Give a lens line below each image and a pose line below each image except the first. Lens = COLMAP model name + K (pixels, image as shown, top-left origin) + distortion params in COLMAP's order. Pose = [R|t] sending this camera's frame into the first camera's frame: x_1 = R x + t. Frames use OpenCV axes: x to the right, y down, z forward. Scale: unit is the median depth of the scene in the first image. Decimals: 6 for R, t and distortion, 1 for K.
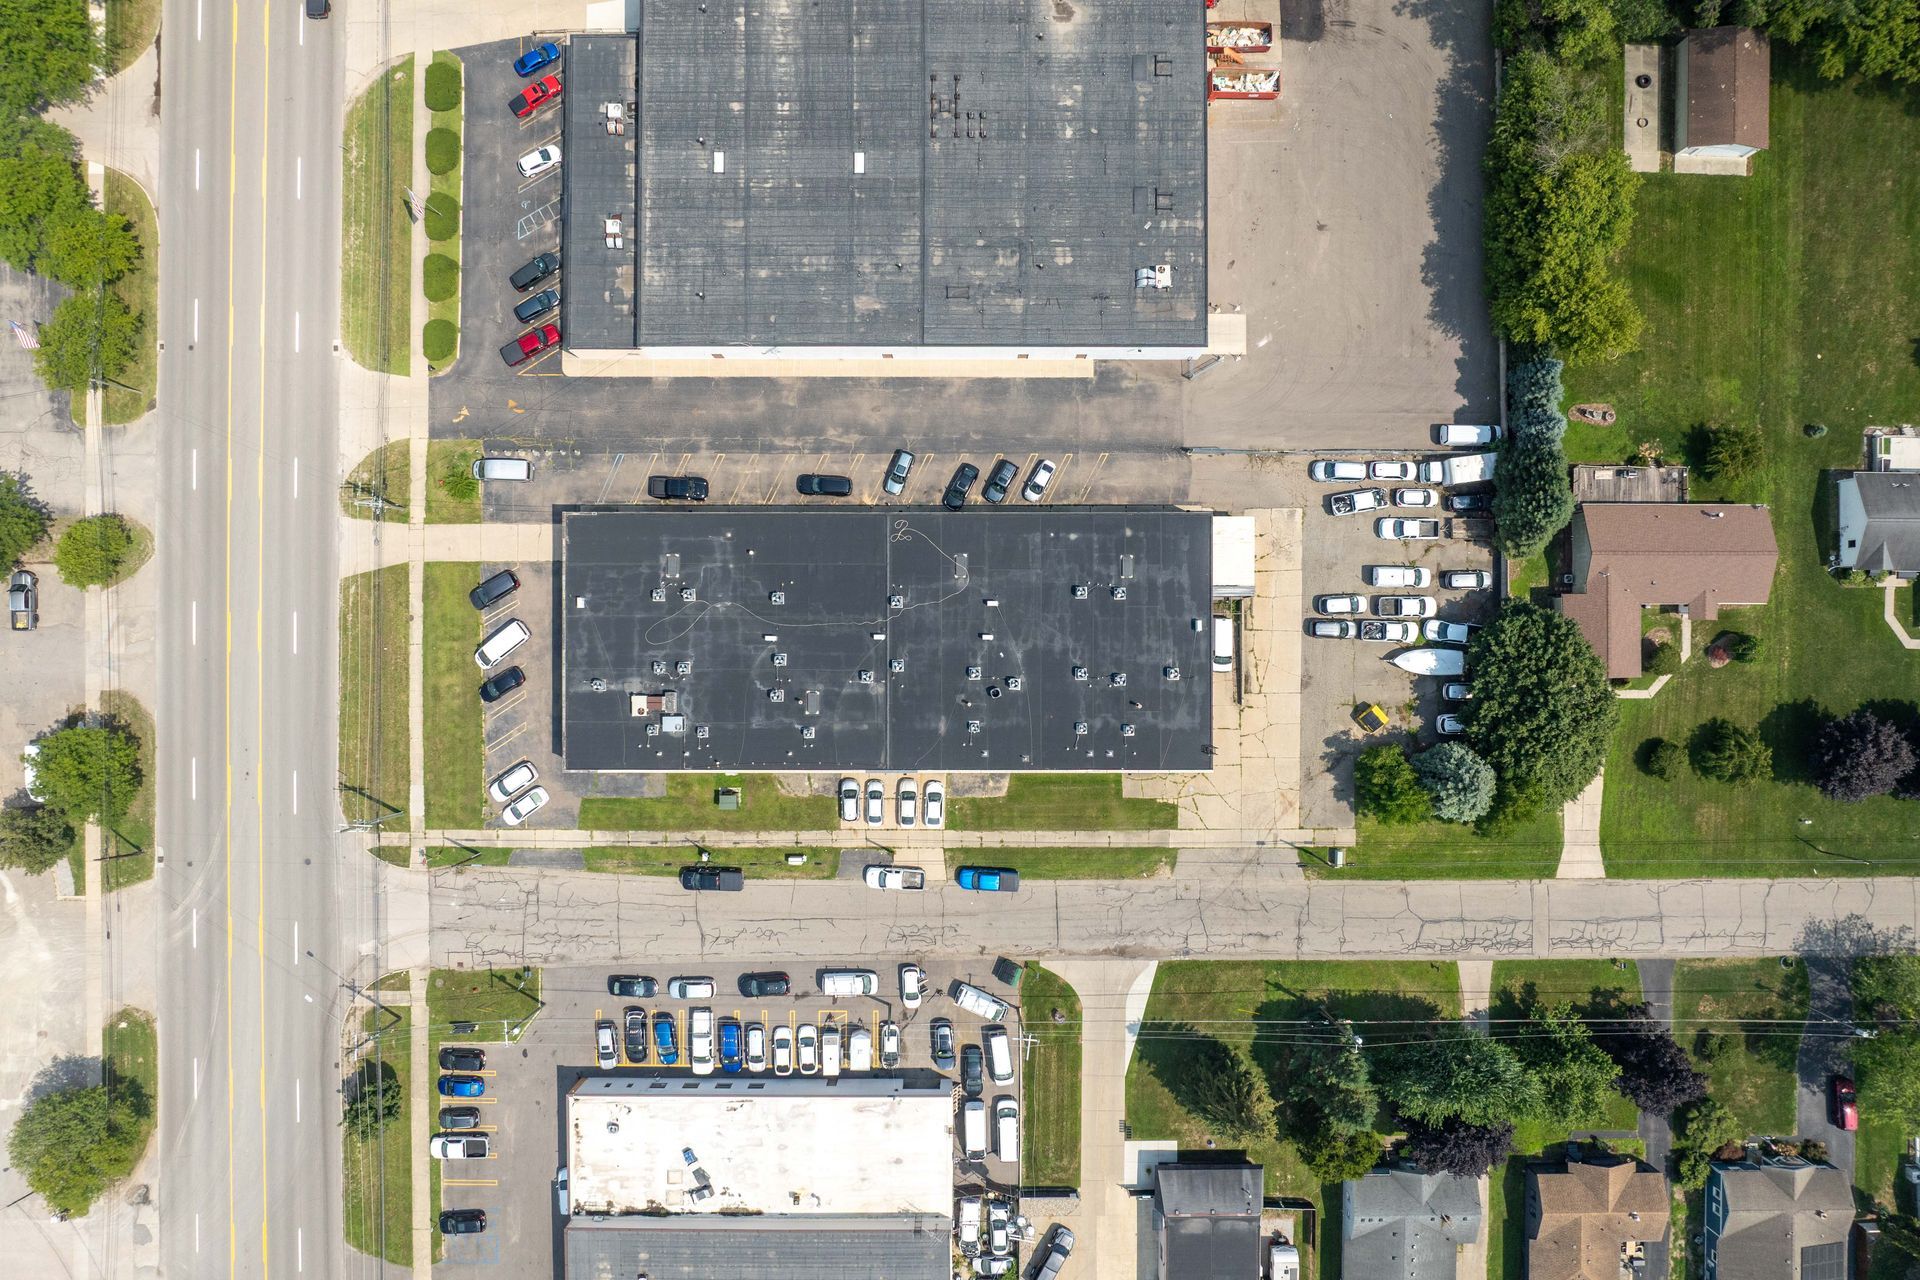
lens RADIAL K [[1320.3, 0, 962.8], [0, 1320.3, 634.7], [0, 0, 1]] dist [-0.035937, 0.005154]
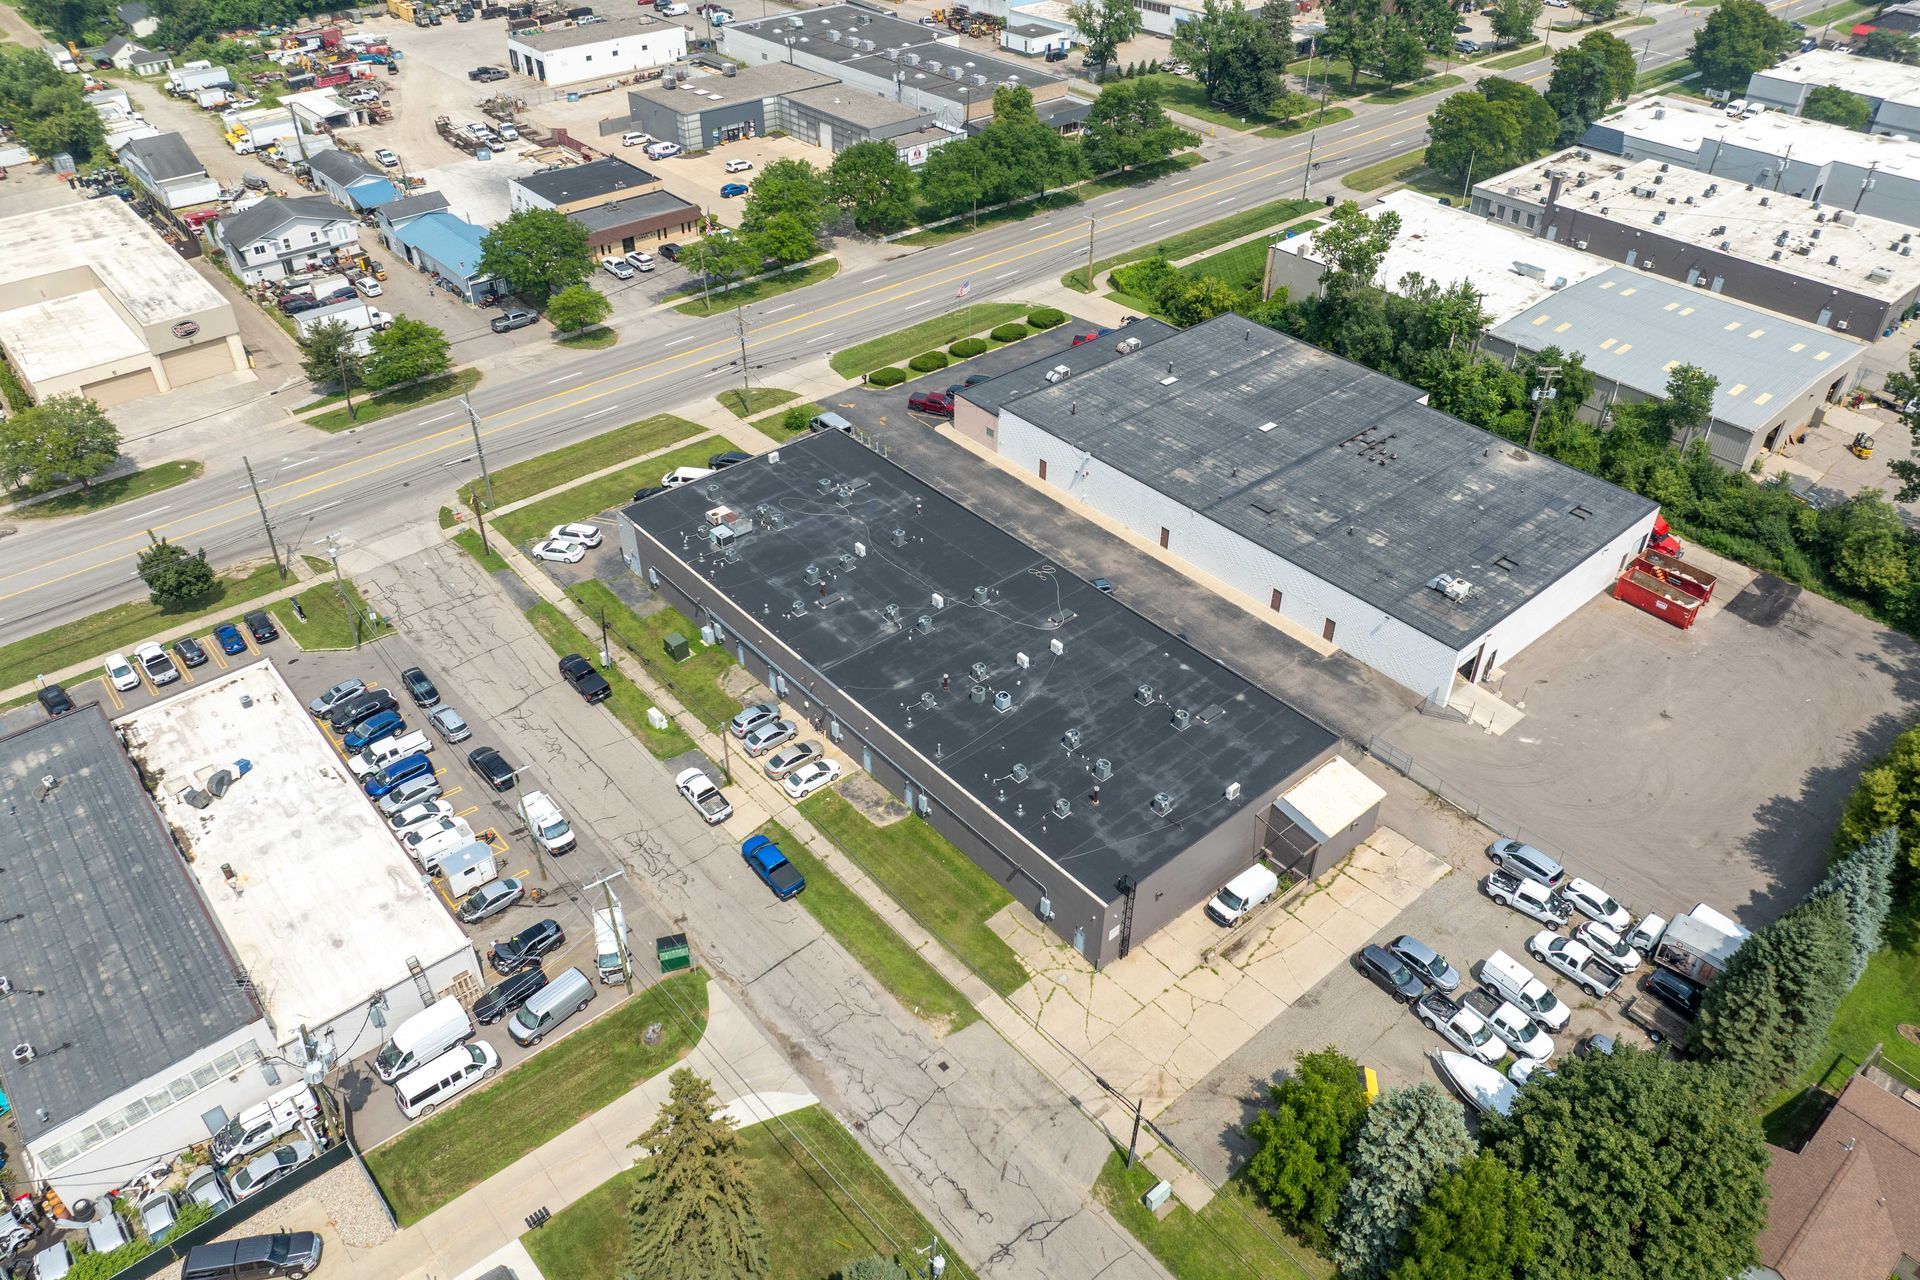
lens RADIAL K [[1332.4, 0, 965.0], [0, 1332.4, 638.6], [0, 0, 1]] dist [-0.038690, 0.004988]
pose [[0.656216, 0.458014, -0.599670, 0.461120], [-0.754563, 0.394201, -0.524633, 0.434929], [-0.003899, 0.796762, 0.604281, 0.469498]]
